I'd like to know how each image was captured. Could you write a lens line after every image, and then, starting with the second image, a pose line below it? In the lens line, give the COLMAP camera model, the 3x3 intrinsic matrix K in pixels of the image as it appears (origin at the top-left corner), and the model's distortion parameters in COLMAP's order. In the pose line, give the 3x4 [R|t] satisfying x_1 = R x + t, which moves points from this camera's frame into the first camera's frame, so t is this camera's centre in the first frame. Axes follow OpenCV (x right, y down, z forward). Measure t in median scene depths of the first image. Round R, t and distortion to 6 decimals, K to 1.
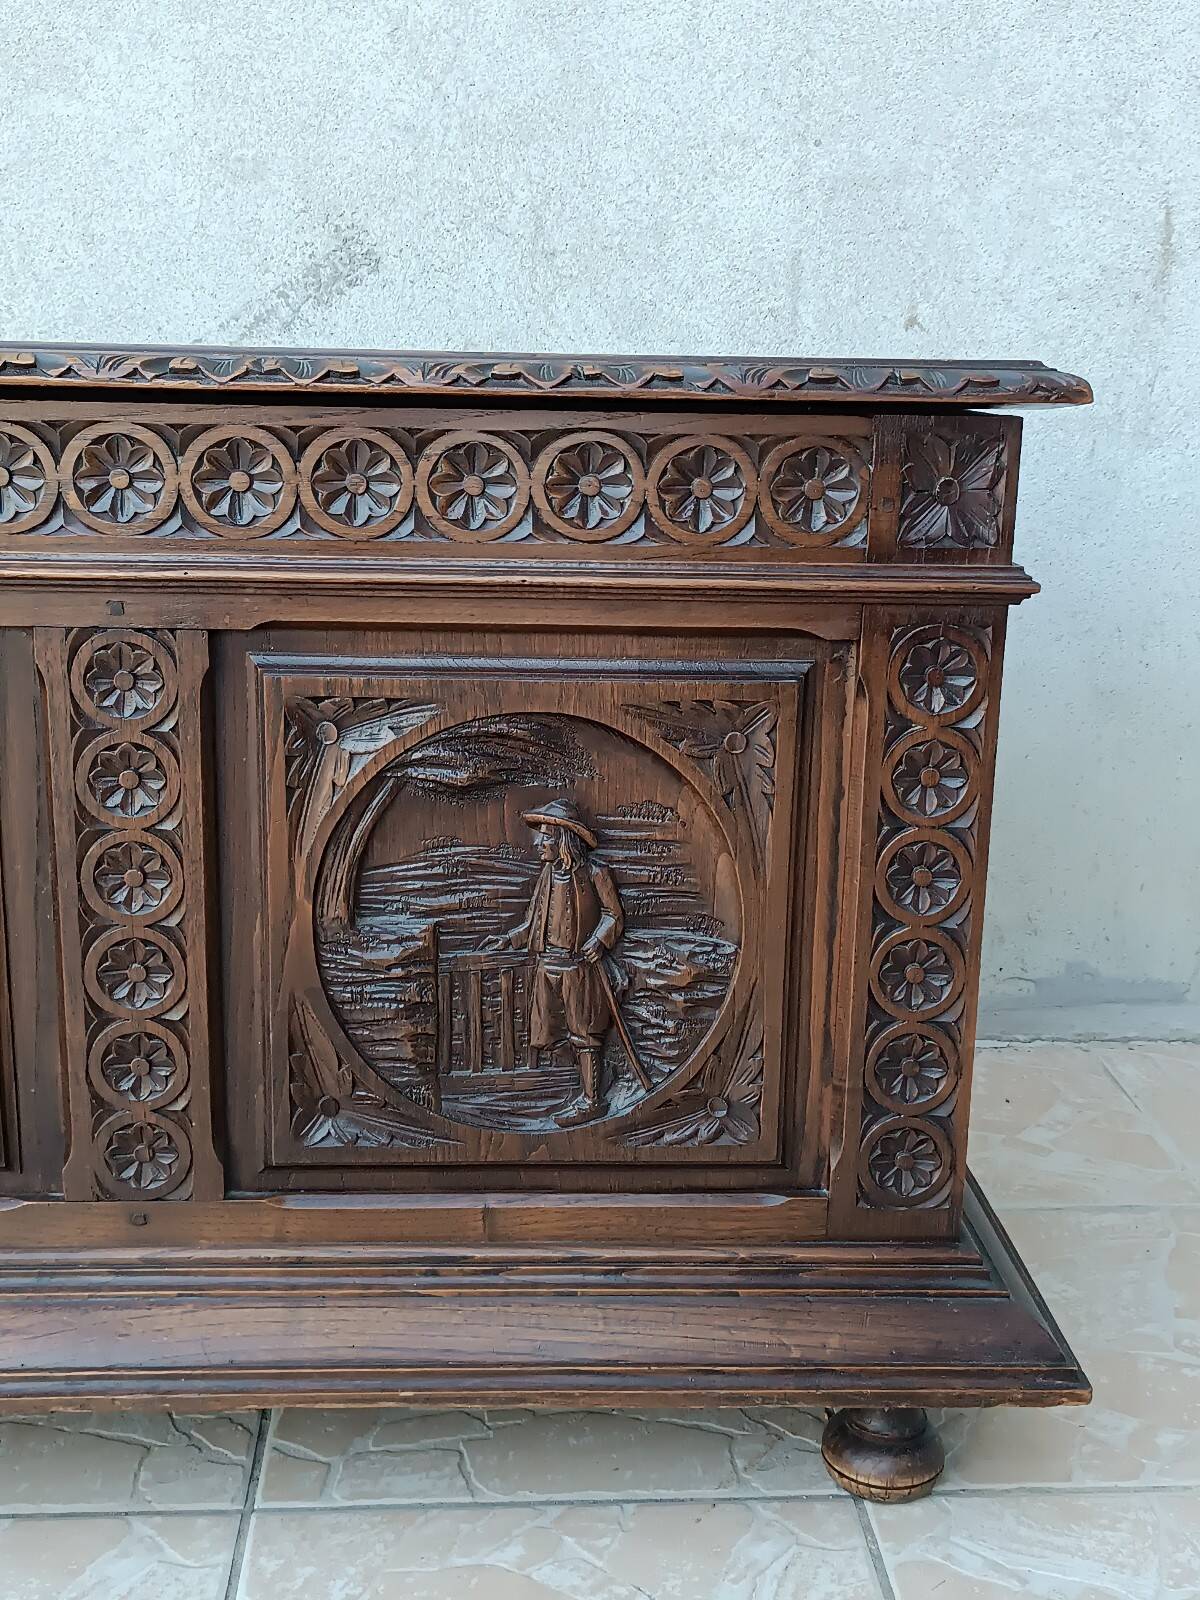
lens RADIAL K [[1867.6, 0, 610.9], [0, 1867.6, 804.8], [0, 0, 1]] dist [0.080570, -0.202987]
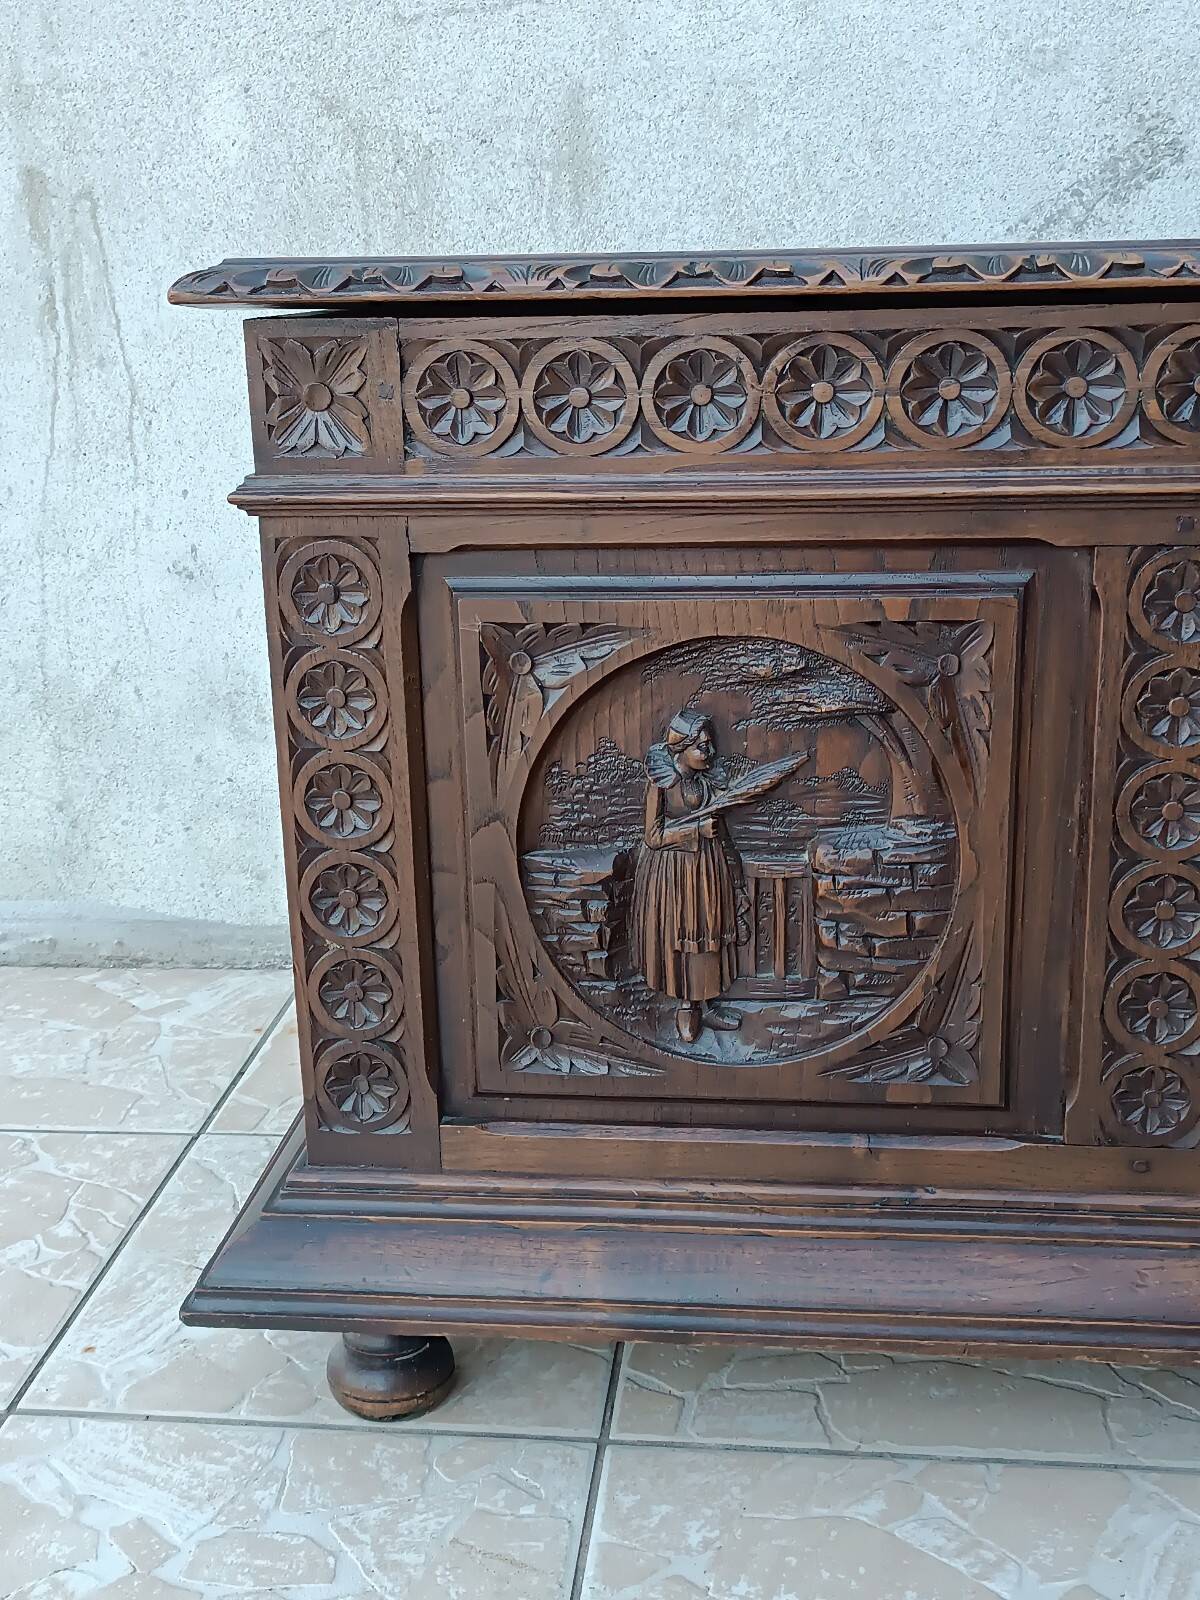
lens RADIAL K [[1867.6, 0, 610.9], [0, 1867.6, 804.8], [0, 0, 1]] dist [0.080570, -0.202987]
pose [[0.983340, 0.005848, -0.181679, -0.346518], [0.001604, 0.999164, 0.040842, -0.002890], [0.181766, -0.040453, 0.982509, 0.017494]]
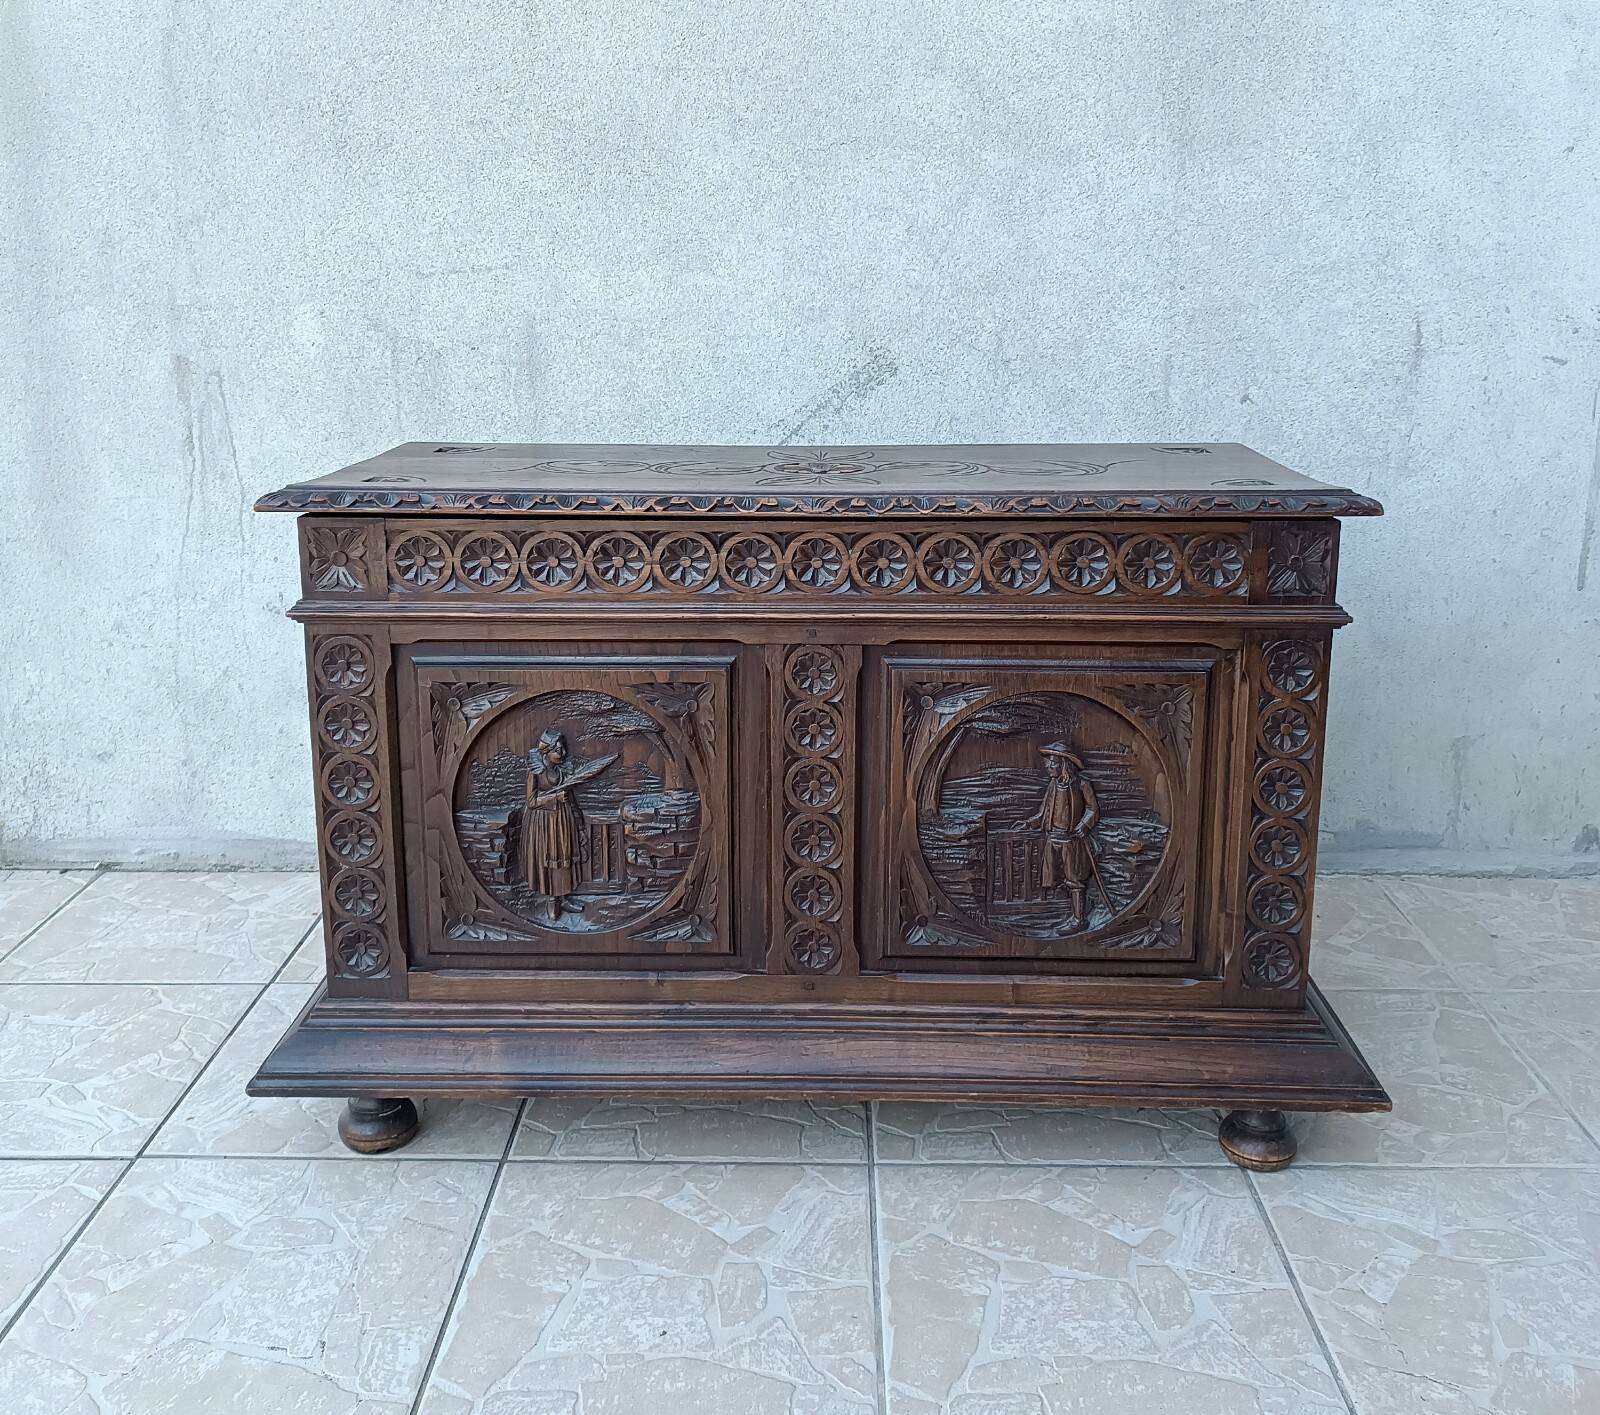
lens RADIAL K [[1521.2, 0, 809.4], [0, 1521.2, 577.1], [0, 0, 1]] dist [0.060717, -0.105057]
pose [[0.996340, -0.004857, -0.085340, -0.132761], [0.000887, 0.998918, -0.046488, -0.084622], [0.085474, 0.046242, 0.995267, -0.392036]]
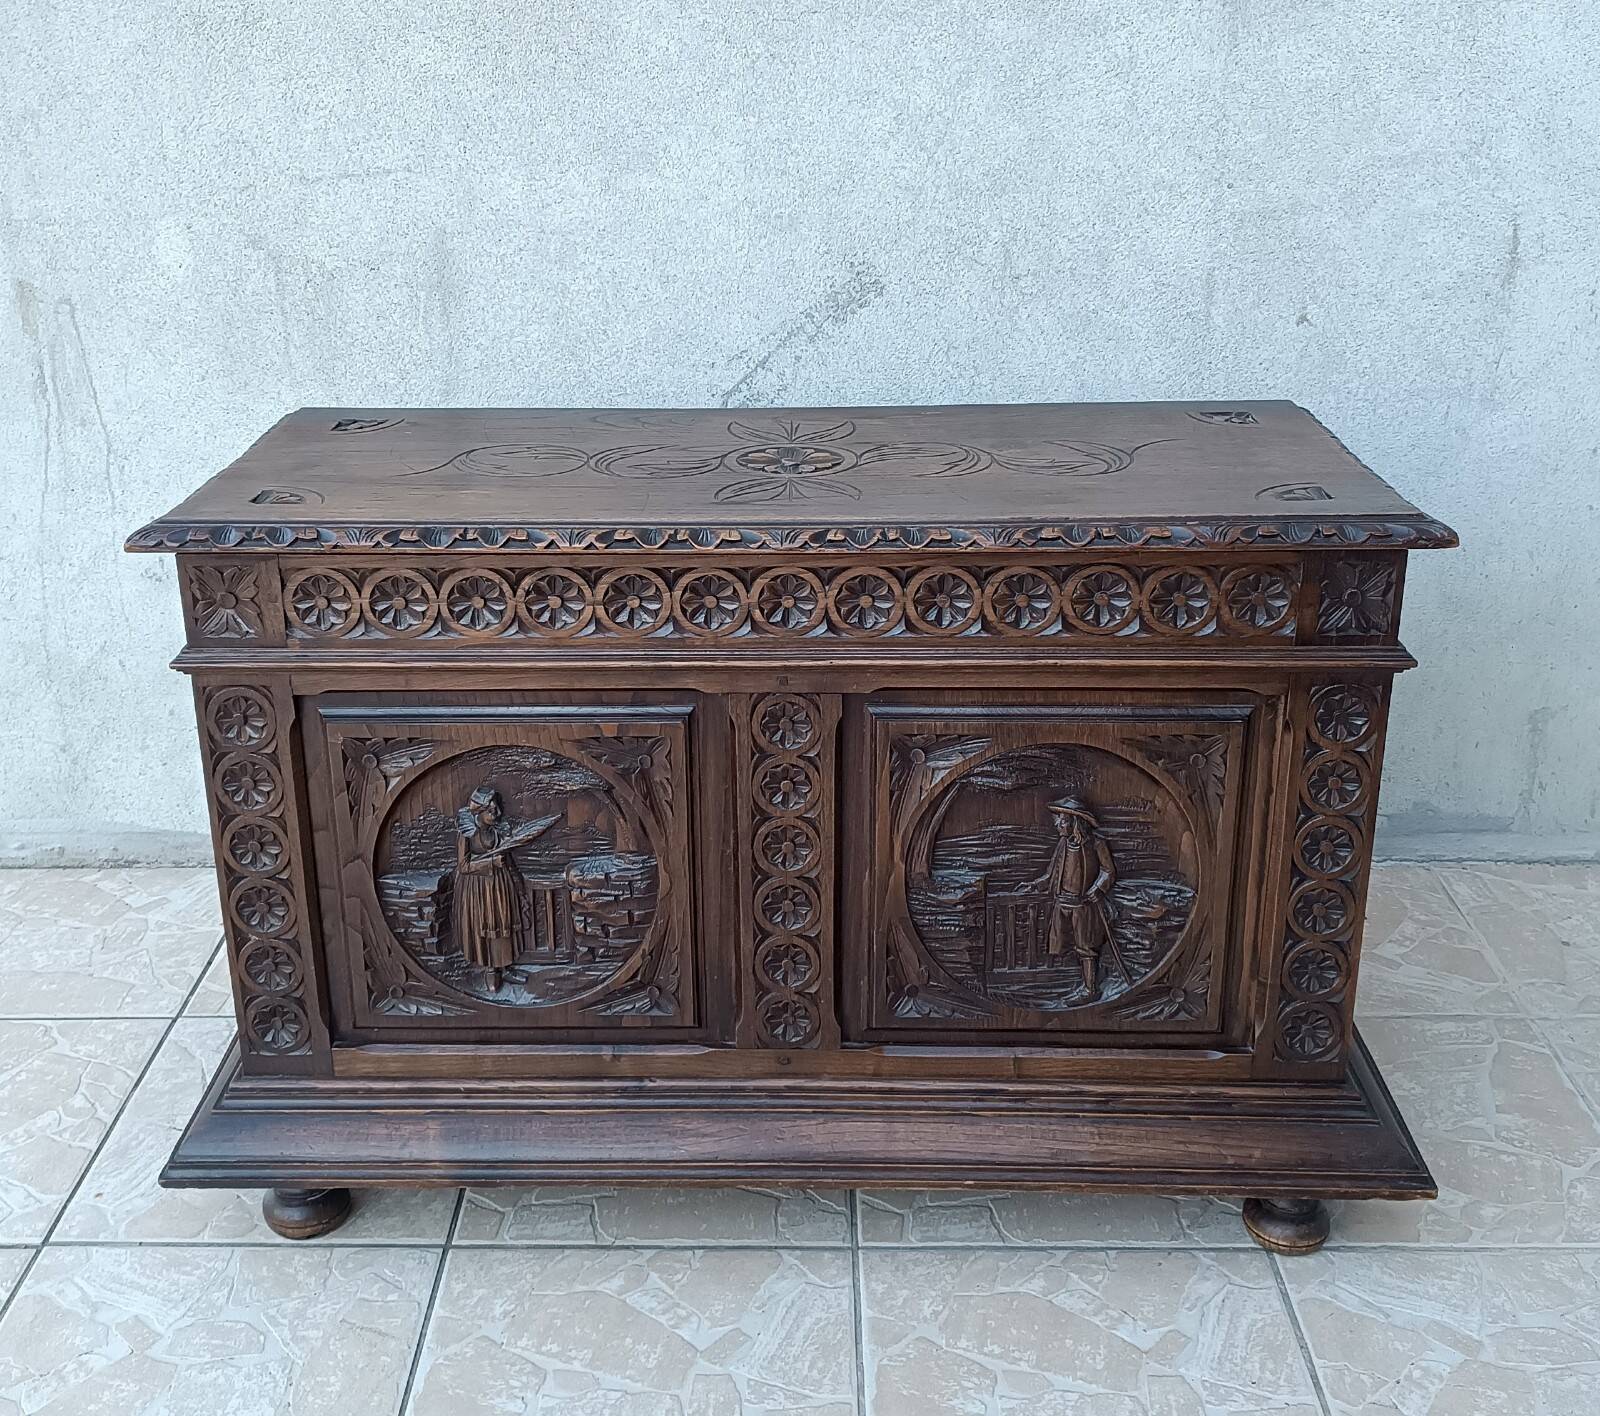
lens RADIAL K [[1779.7, 0, 769.0], [0, 1779.7, 635.8], [0, 0, 1]] dist [0.069234, -0.141308]
pose [[0.995562, -0.002341, -0.094078, -0.129263], [0.012285, 0.994369, 0.105259, -0.270181], [0.093302, -0.105947, 0.989985, -0.382933]]
